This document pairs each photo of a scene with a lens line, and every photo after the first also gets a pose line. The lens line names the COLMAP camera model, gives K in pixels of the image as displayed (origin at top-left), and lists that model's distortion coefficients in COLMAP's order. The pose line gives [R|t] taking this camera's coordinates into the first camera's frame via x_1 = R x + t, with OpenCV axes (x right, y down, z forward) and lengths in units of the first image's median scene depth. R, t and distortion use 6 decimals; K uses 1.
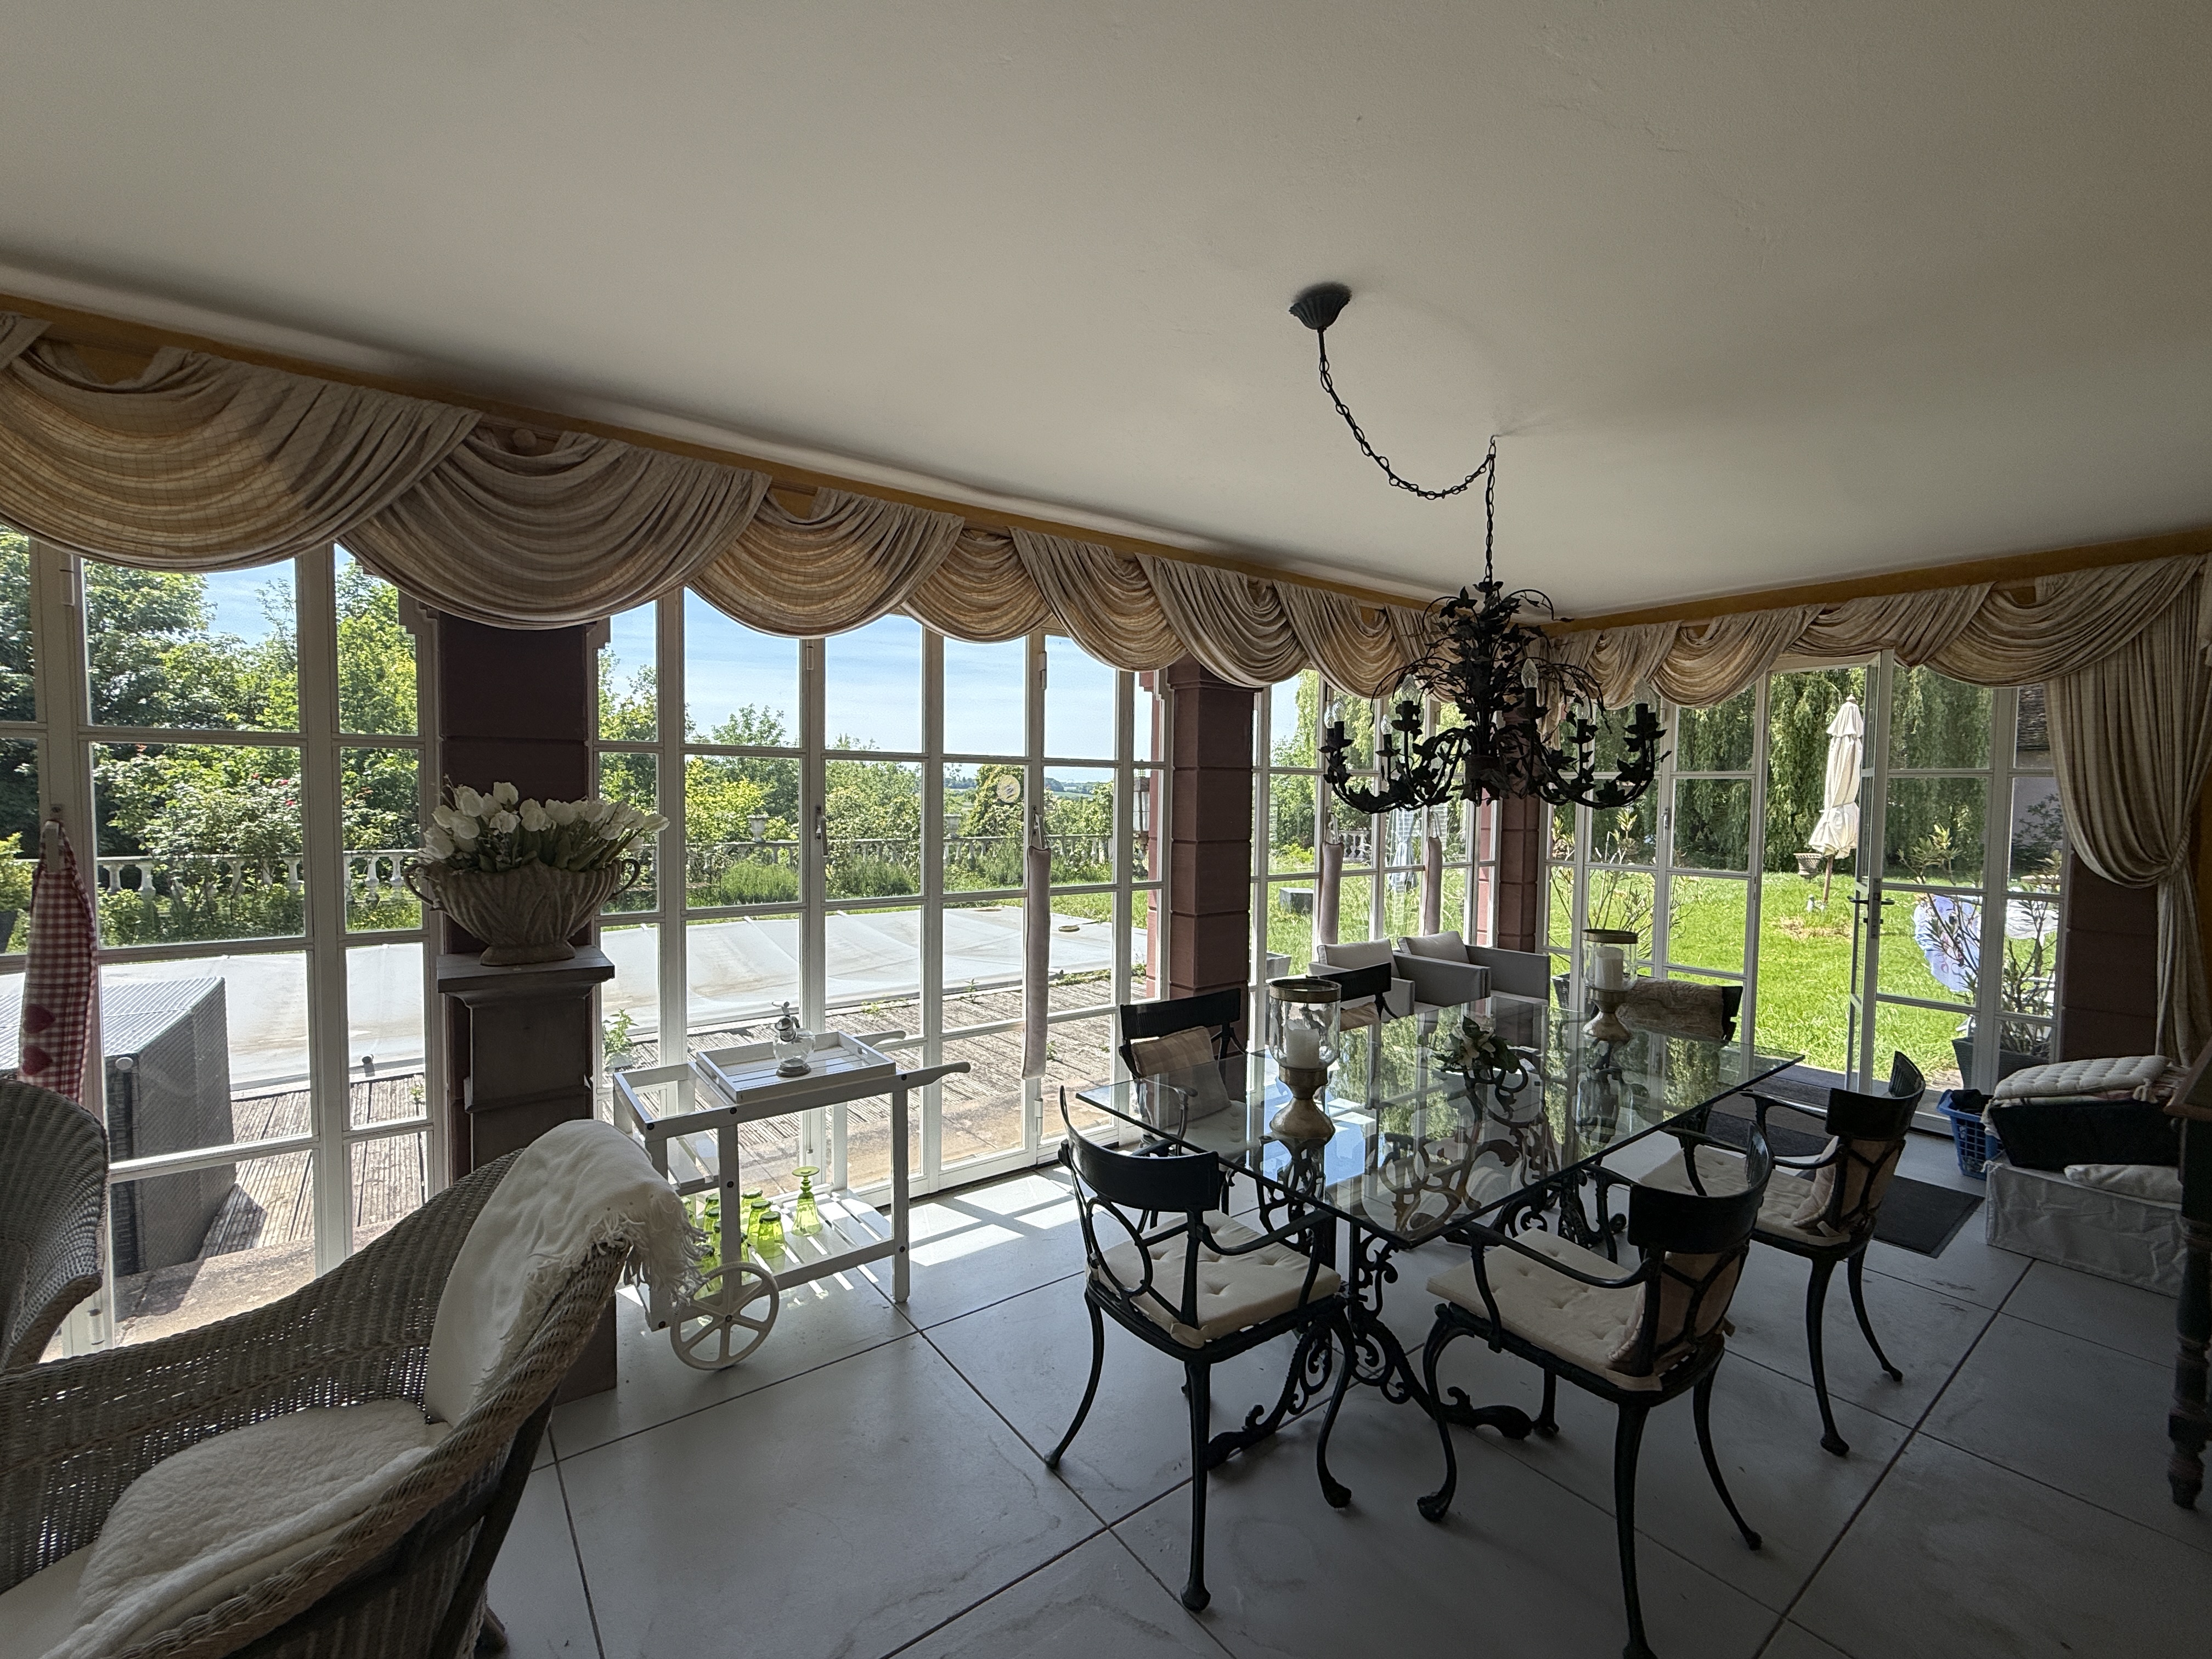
lens RADIAL K [[942.7, 0, 1103.3], [0, 942.7, 834.7], [0, 0, 1]] dist [0.000175, 0.000480]
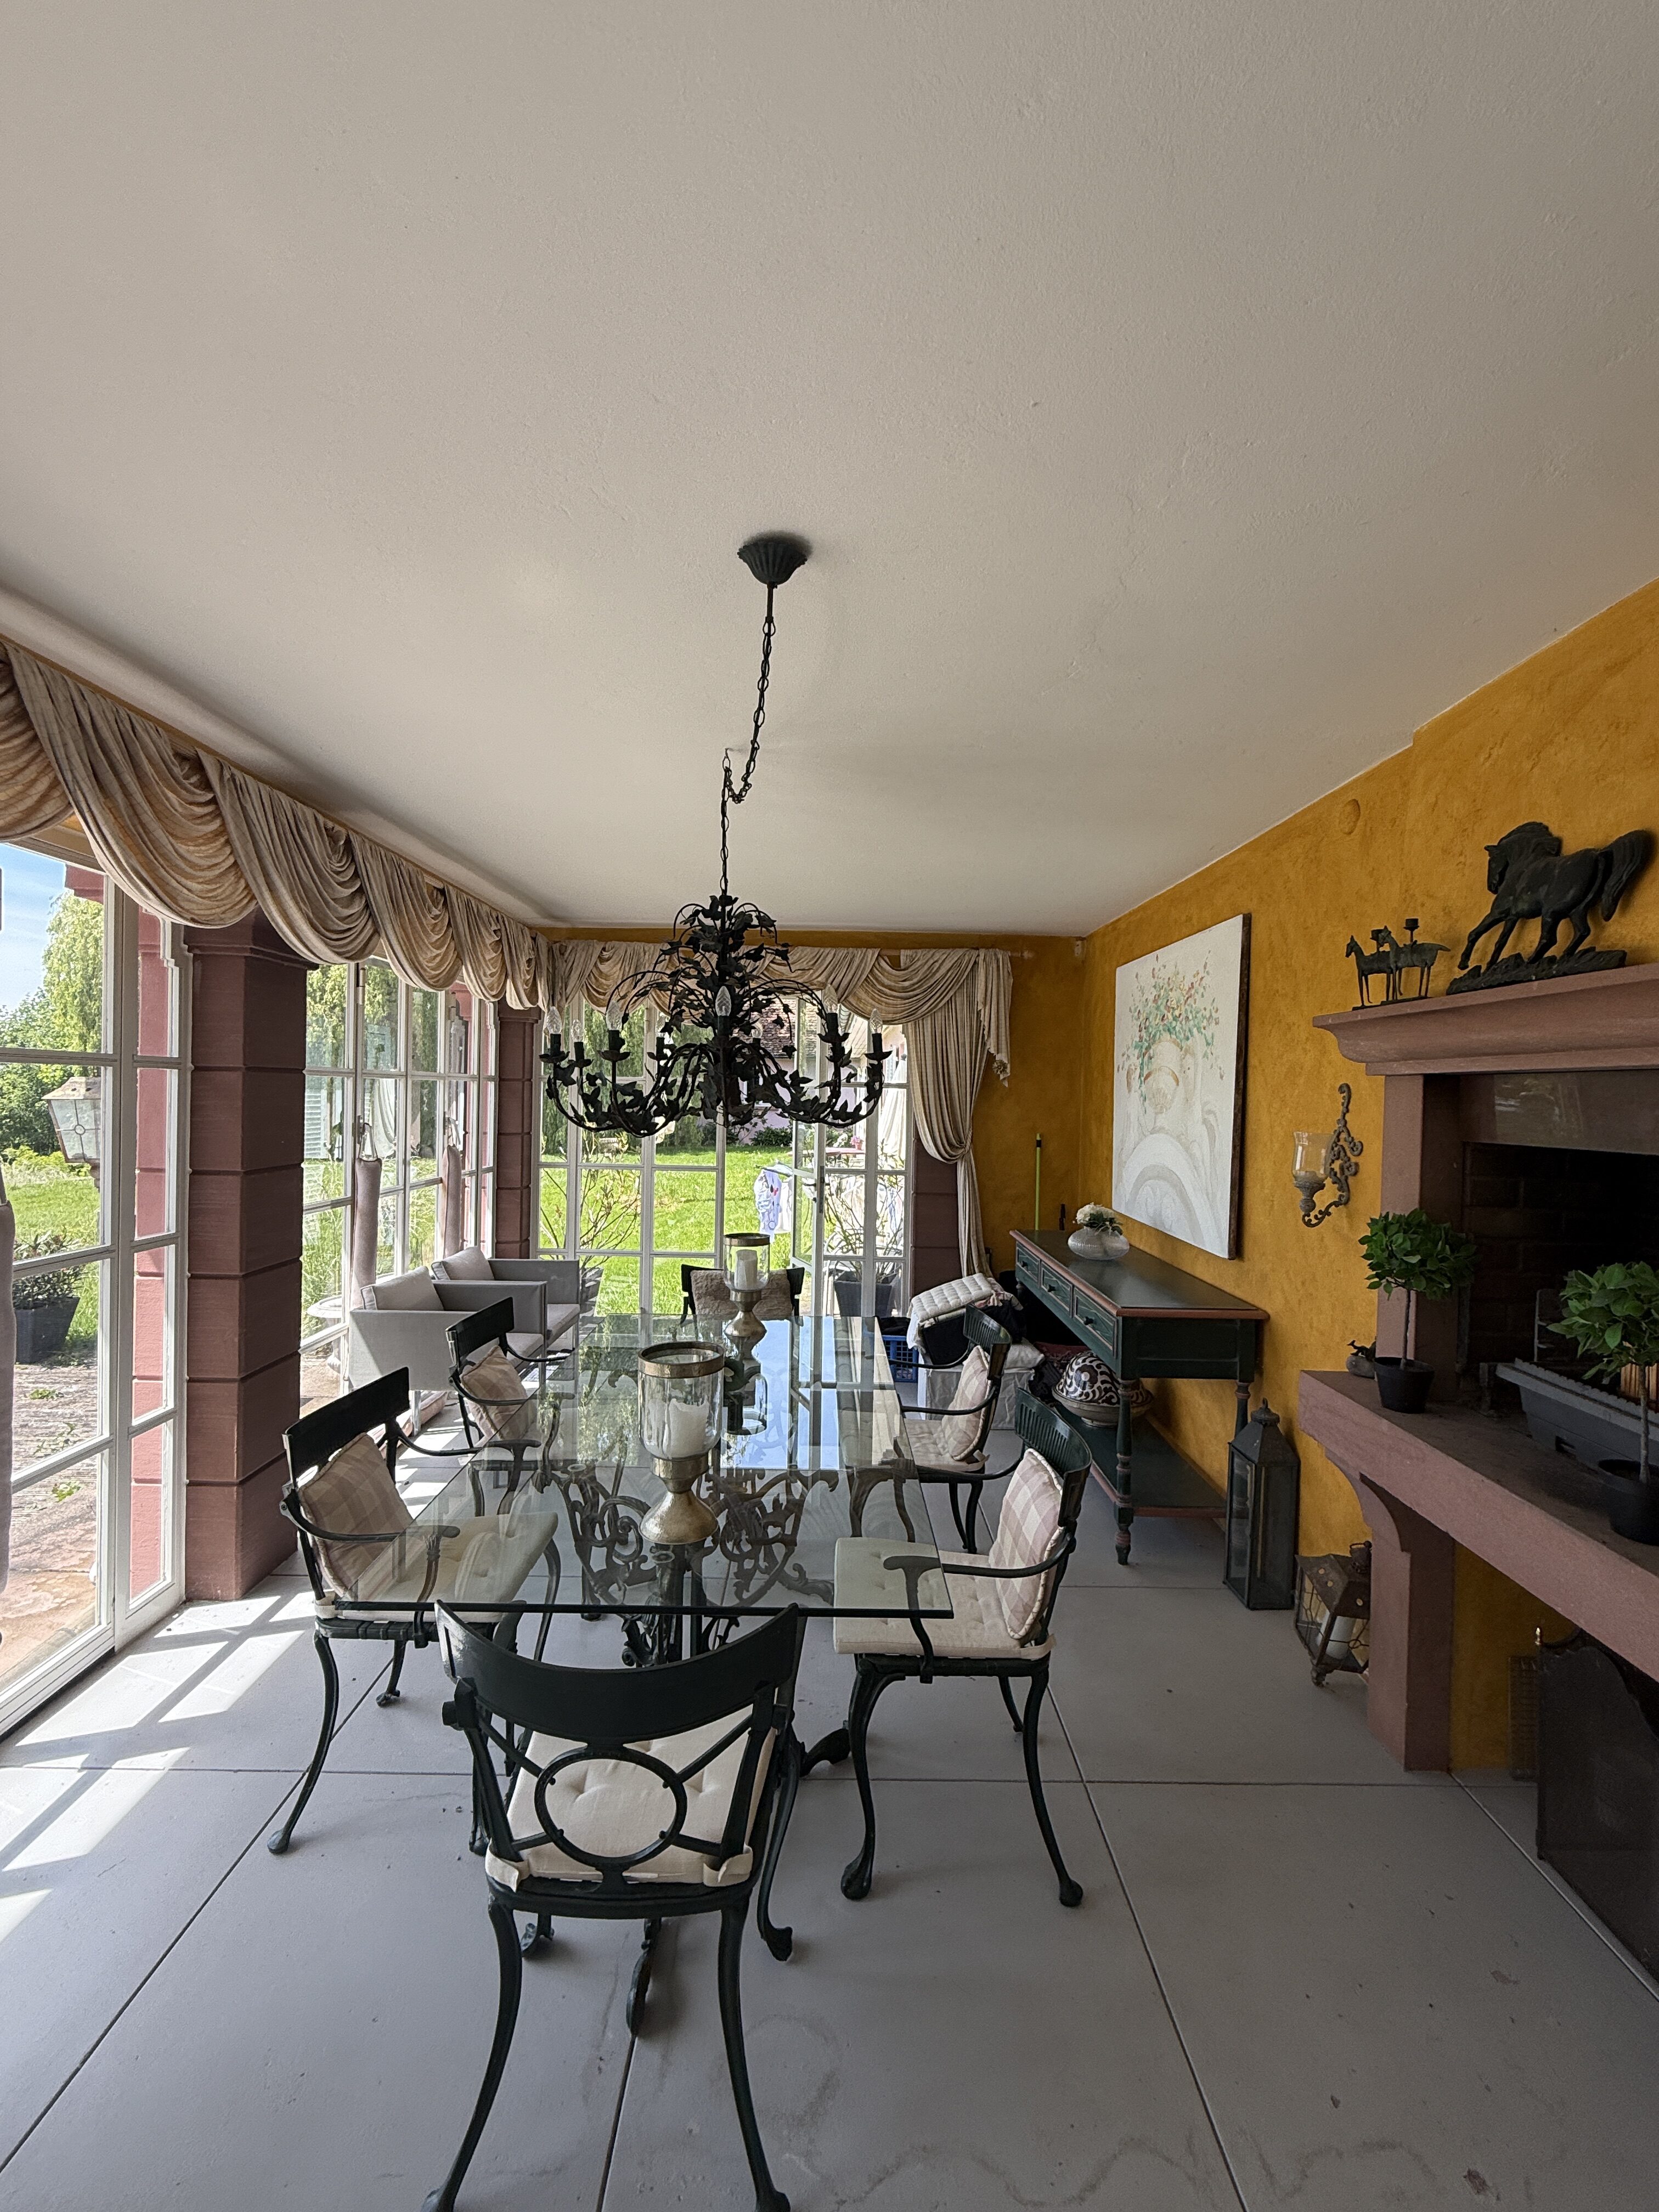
lens RADIAL K [[942.7, 0, 818.1], [0, 942.7, 1107.4], [0, 0, 1]] dist [0.000175, 0.000480]
pose [[0.601542, -0.010893, 0.798767, -0.255712], [0.023748, 0.999709, -0.004251, -0.034311], [-0.798488, 0.021526, 0.601625, 0.275146]]
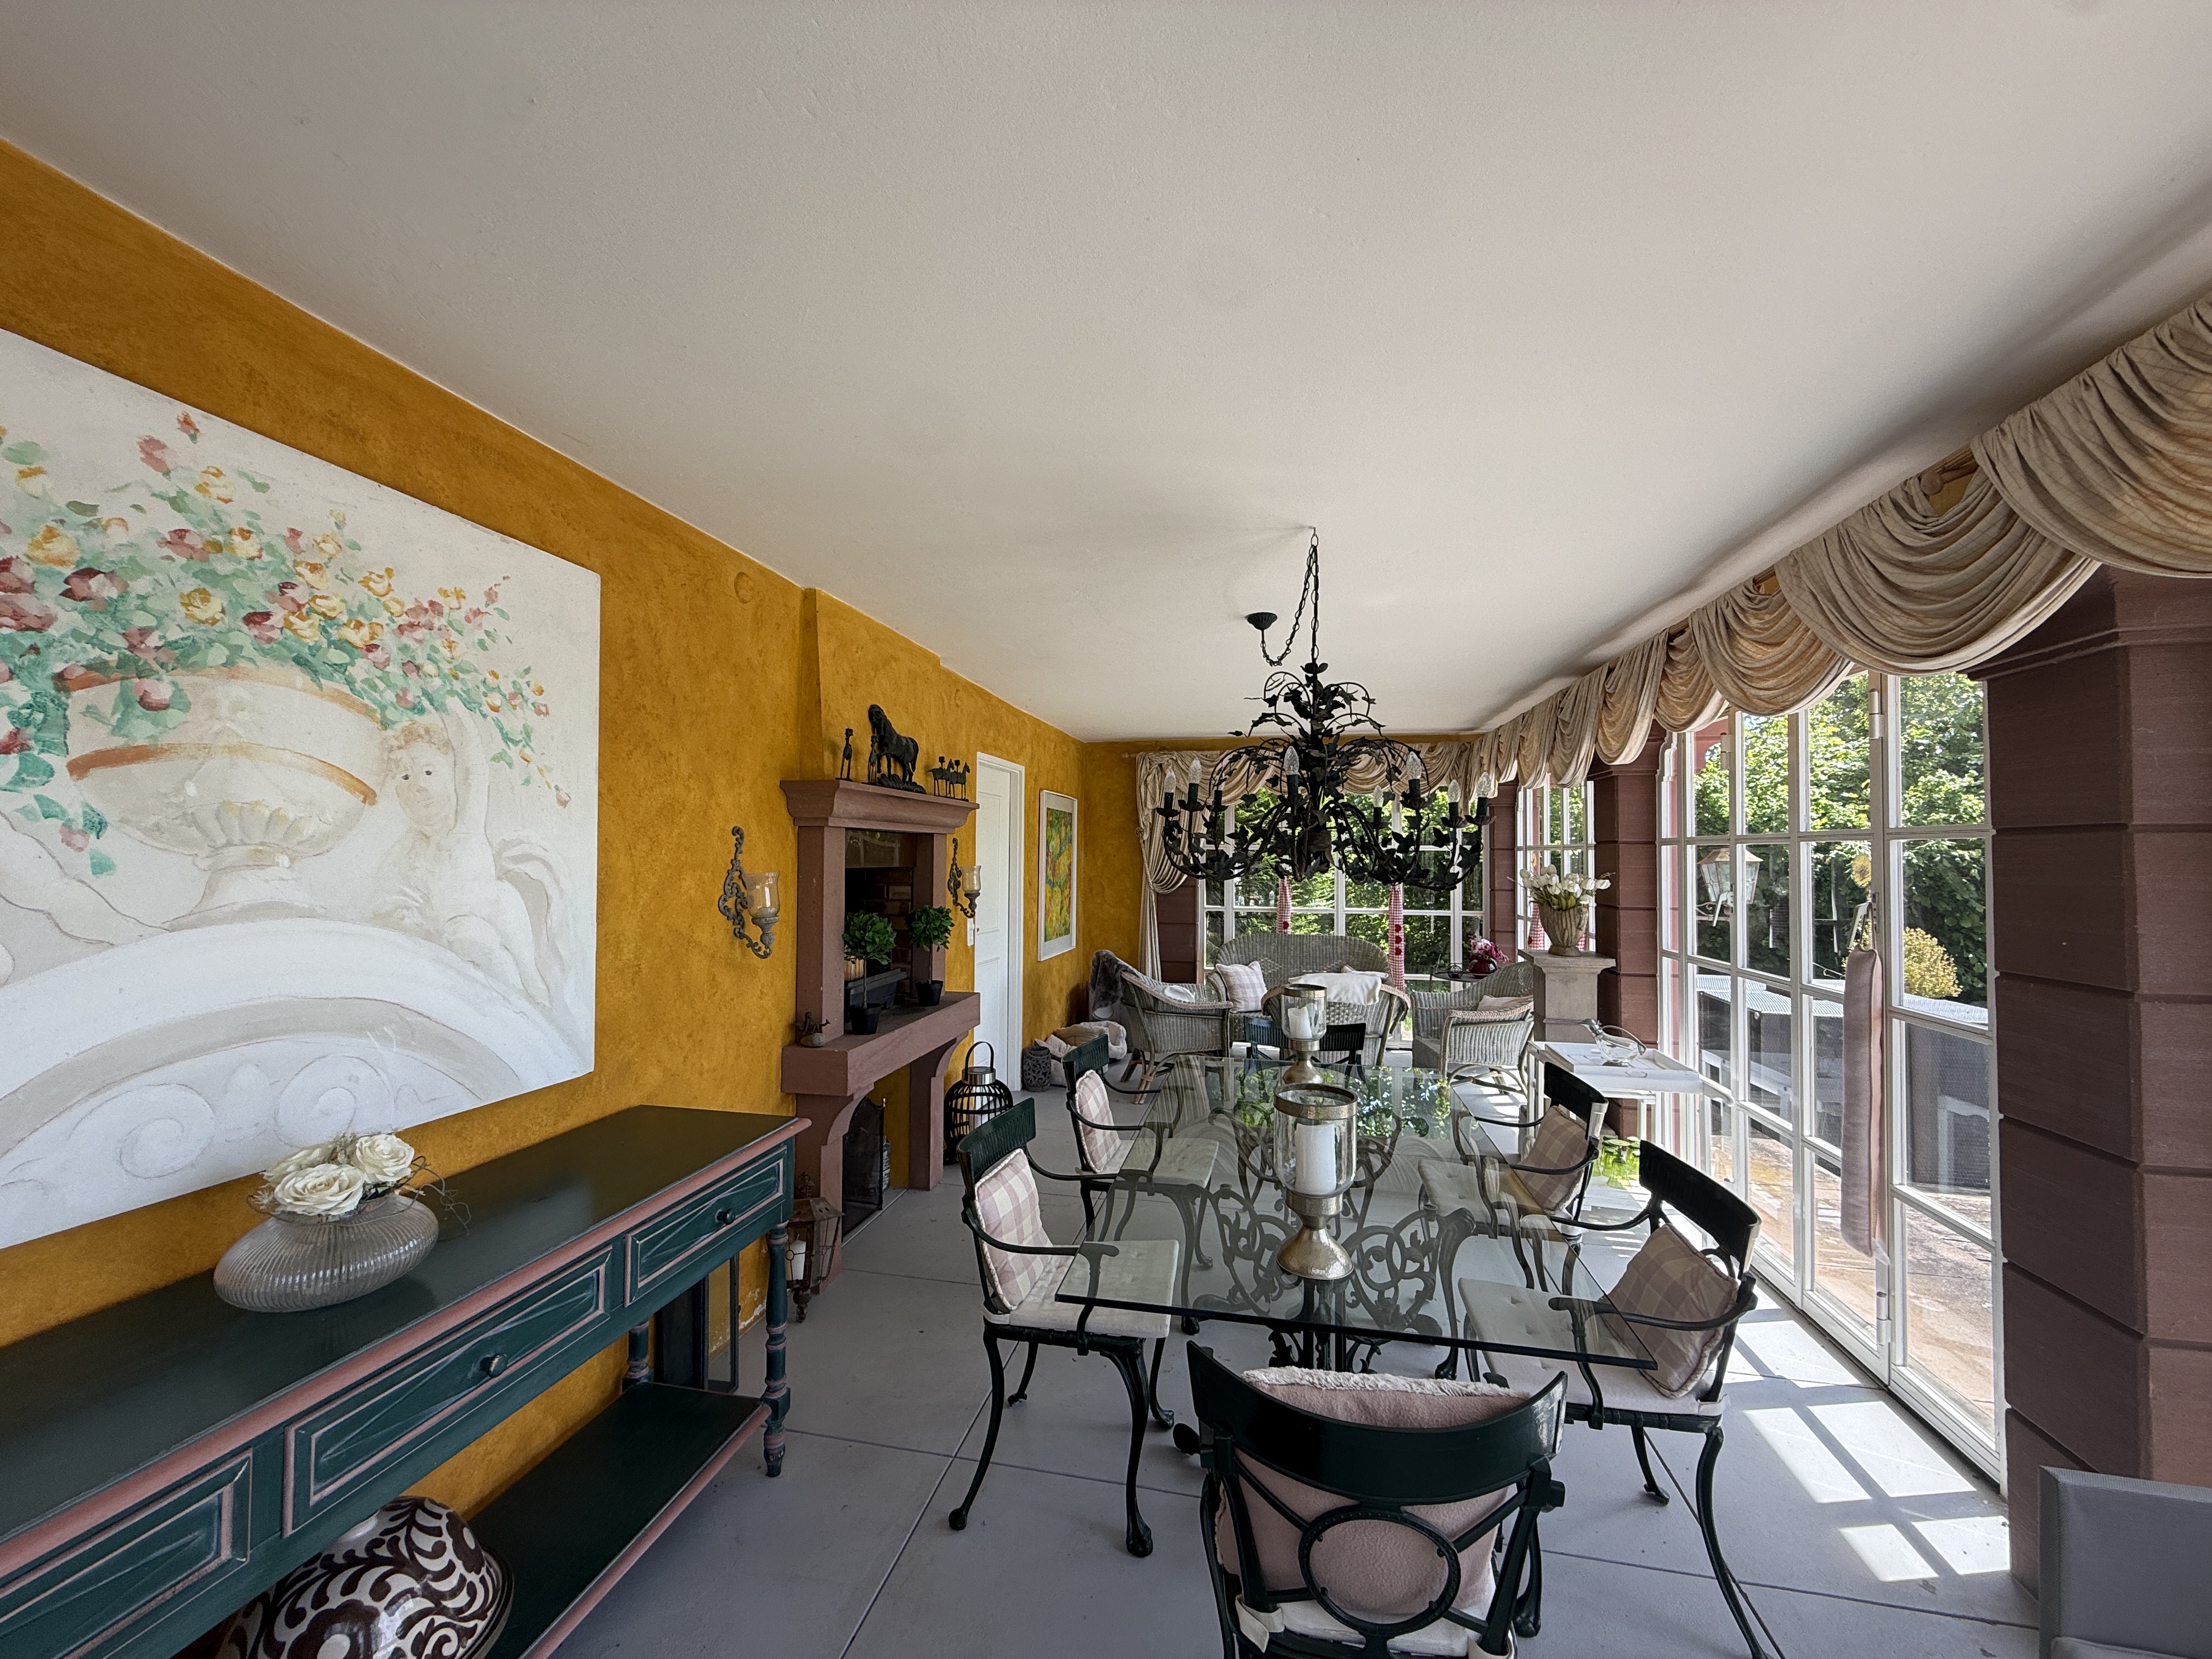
lens RADIAL K [[880.4, 0, 1097.6], [0, 880.4, 840.6], [0, 0, 1]] dist [0.000017, 0.000136]
pose [[-0.761436, -0.027458, -0.647658, 0.959626], [-0.044156, 0.998979, 0.009561, -0.057816], [0.646734, 0.035878, -0.761871, 1.268943]]
